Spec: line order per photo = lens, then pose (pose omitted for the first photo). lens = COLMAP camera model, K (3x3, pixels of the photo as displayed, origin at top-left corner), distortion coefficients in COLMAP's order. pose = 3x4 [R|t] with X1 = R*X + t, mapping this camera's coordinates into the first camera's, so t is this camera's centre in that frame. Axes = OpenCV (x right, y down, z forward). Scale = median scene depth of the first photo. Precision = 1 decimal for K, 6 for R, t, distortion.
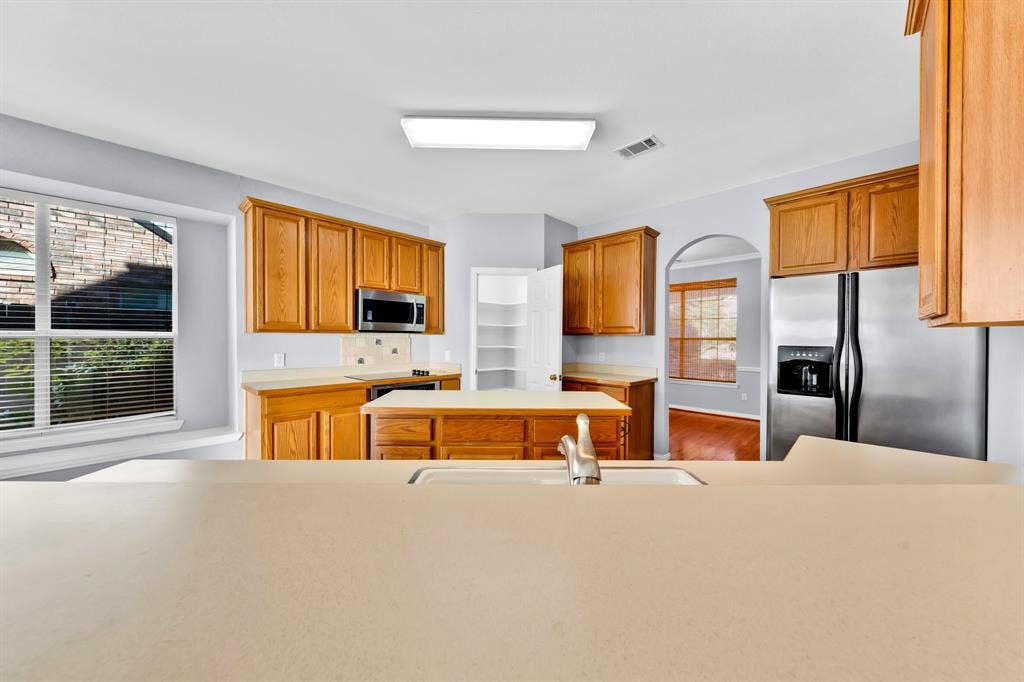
lens RADIAL K [[348.1, 0, 516.4], [0, 348.1, 341.0], [0, 0, 1]] dist [-0.000591, 0.000642]
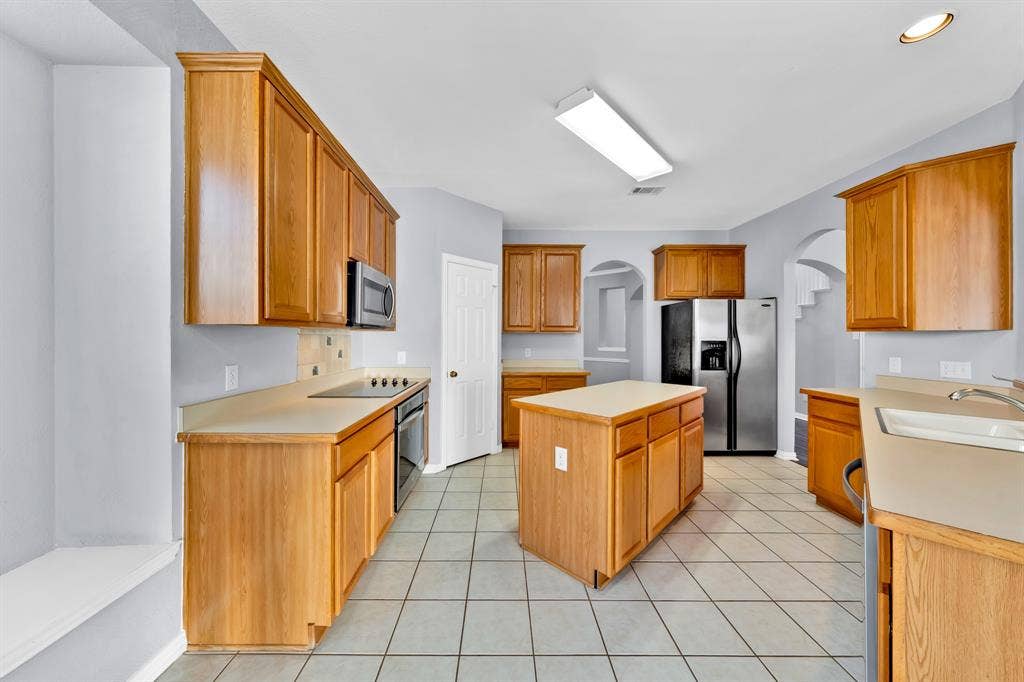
lens RADIAL K [[348.1, 0, 510.5], [0, 348.1, 336.7], [0, 0, 1]] dist [-0.000591, 0.000642]
pose [[0.720018, 0.000160, 0.693956, -0.648547], [0.005361, 0.999969, -0.005793, -0.000089], [-0.693935, 0.007891, 0.719994, 0.291548]]
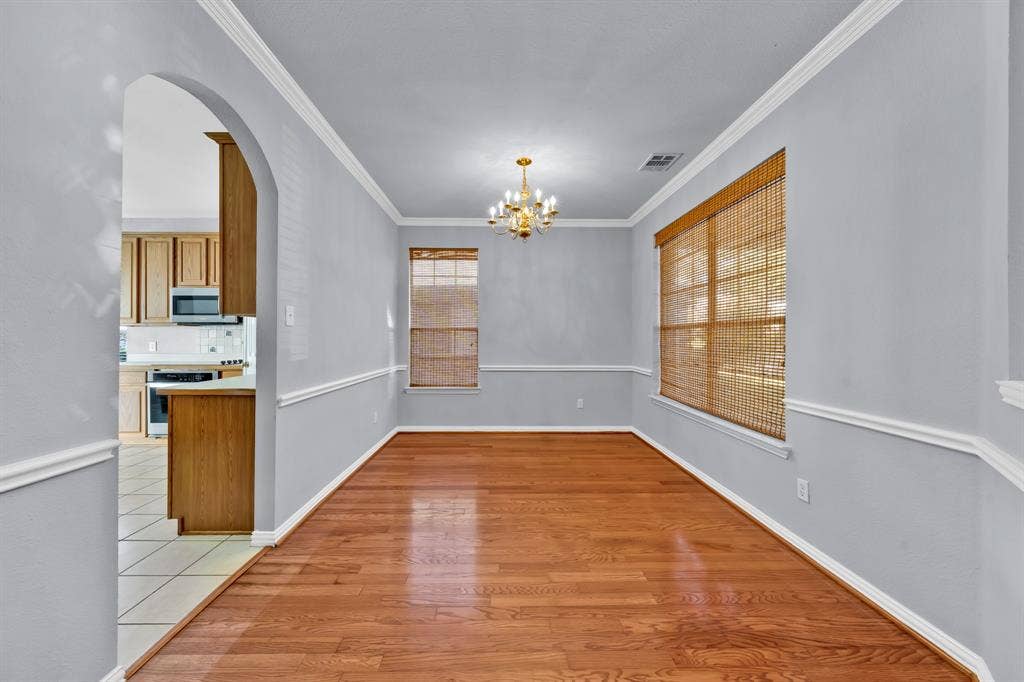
lens RADIAL K [[348.1, 0, 513.3], [0, 348.1, 336.7], [0, 0, 1]] dist [-0.000591, 0.000642]
pose [[0.712387, -0.009346, -0.701724, 1.111880], [-0.000278, 0.999907, -0.013599, 0.030124], [0.701787, 0.009883, 0.712319, 0.898338]]
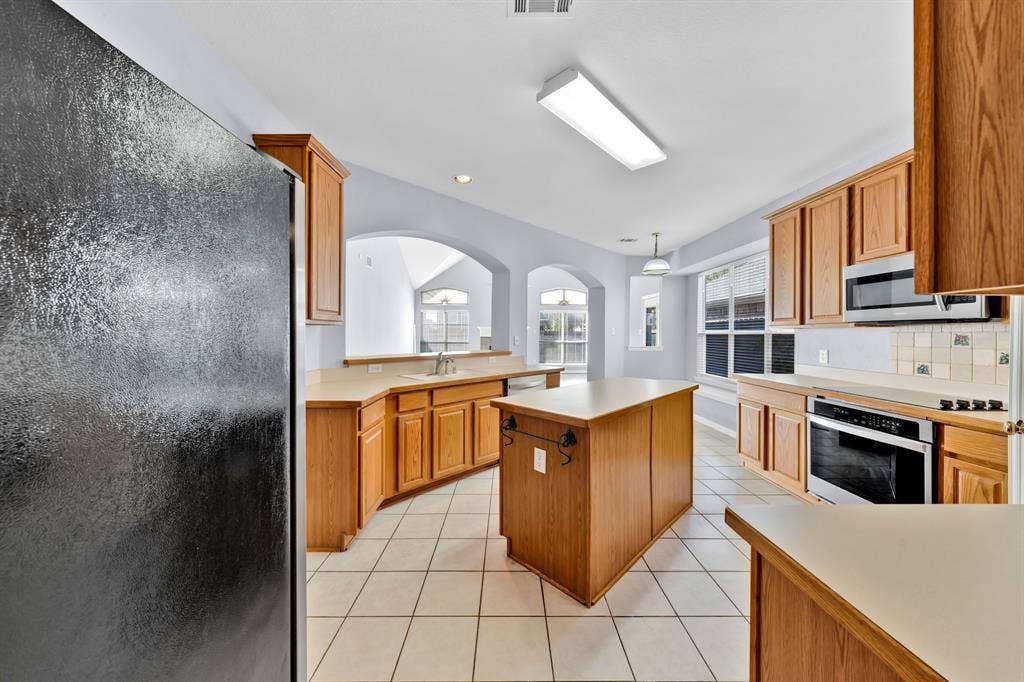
lens RADIAL K [[348.1, 0, 500.8], [0, 348.1, 334.6], [0, 0, 1]] dist [-0.000591, 0.000642]
pose [[-0.726557, -0.000758, -0.687106, 0.555592], [-0.008268, 0.999937, 0.007639, -0.004656], [0.687056, 0.011231, -0.726517, 0.956045]]
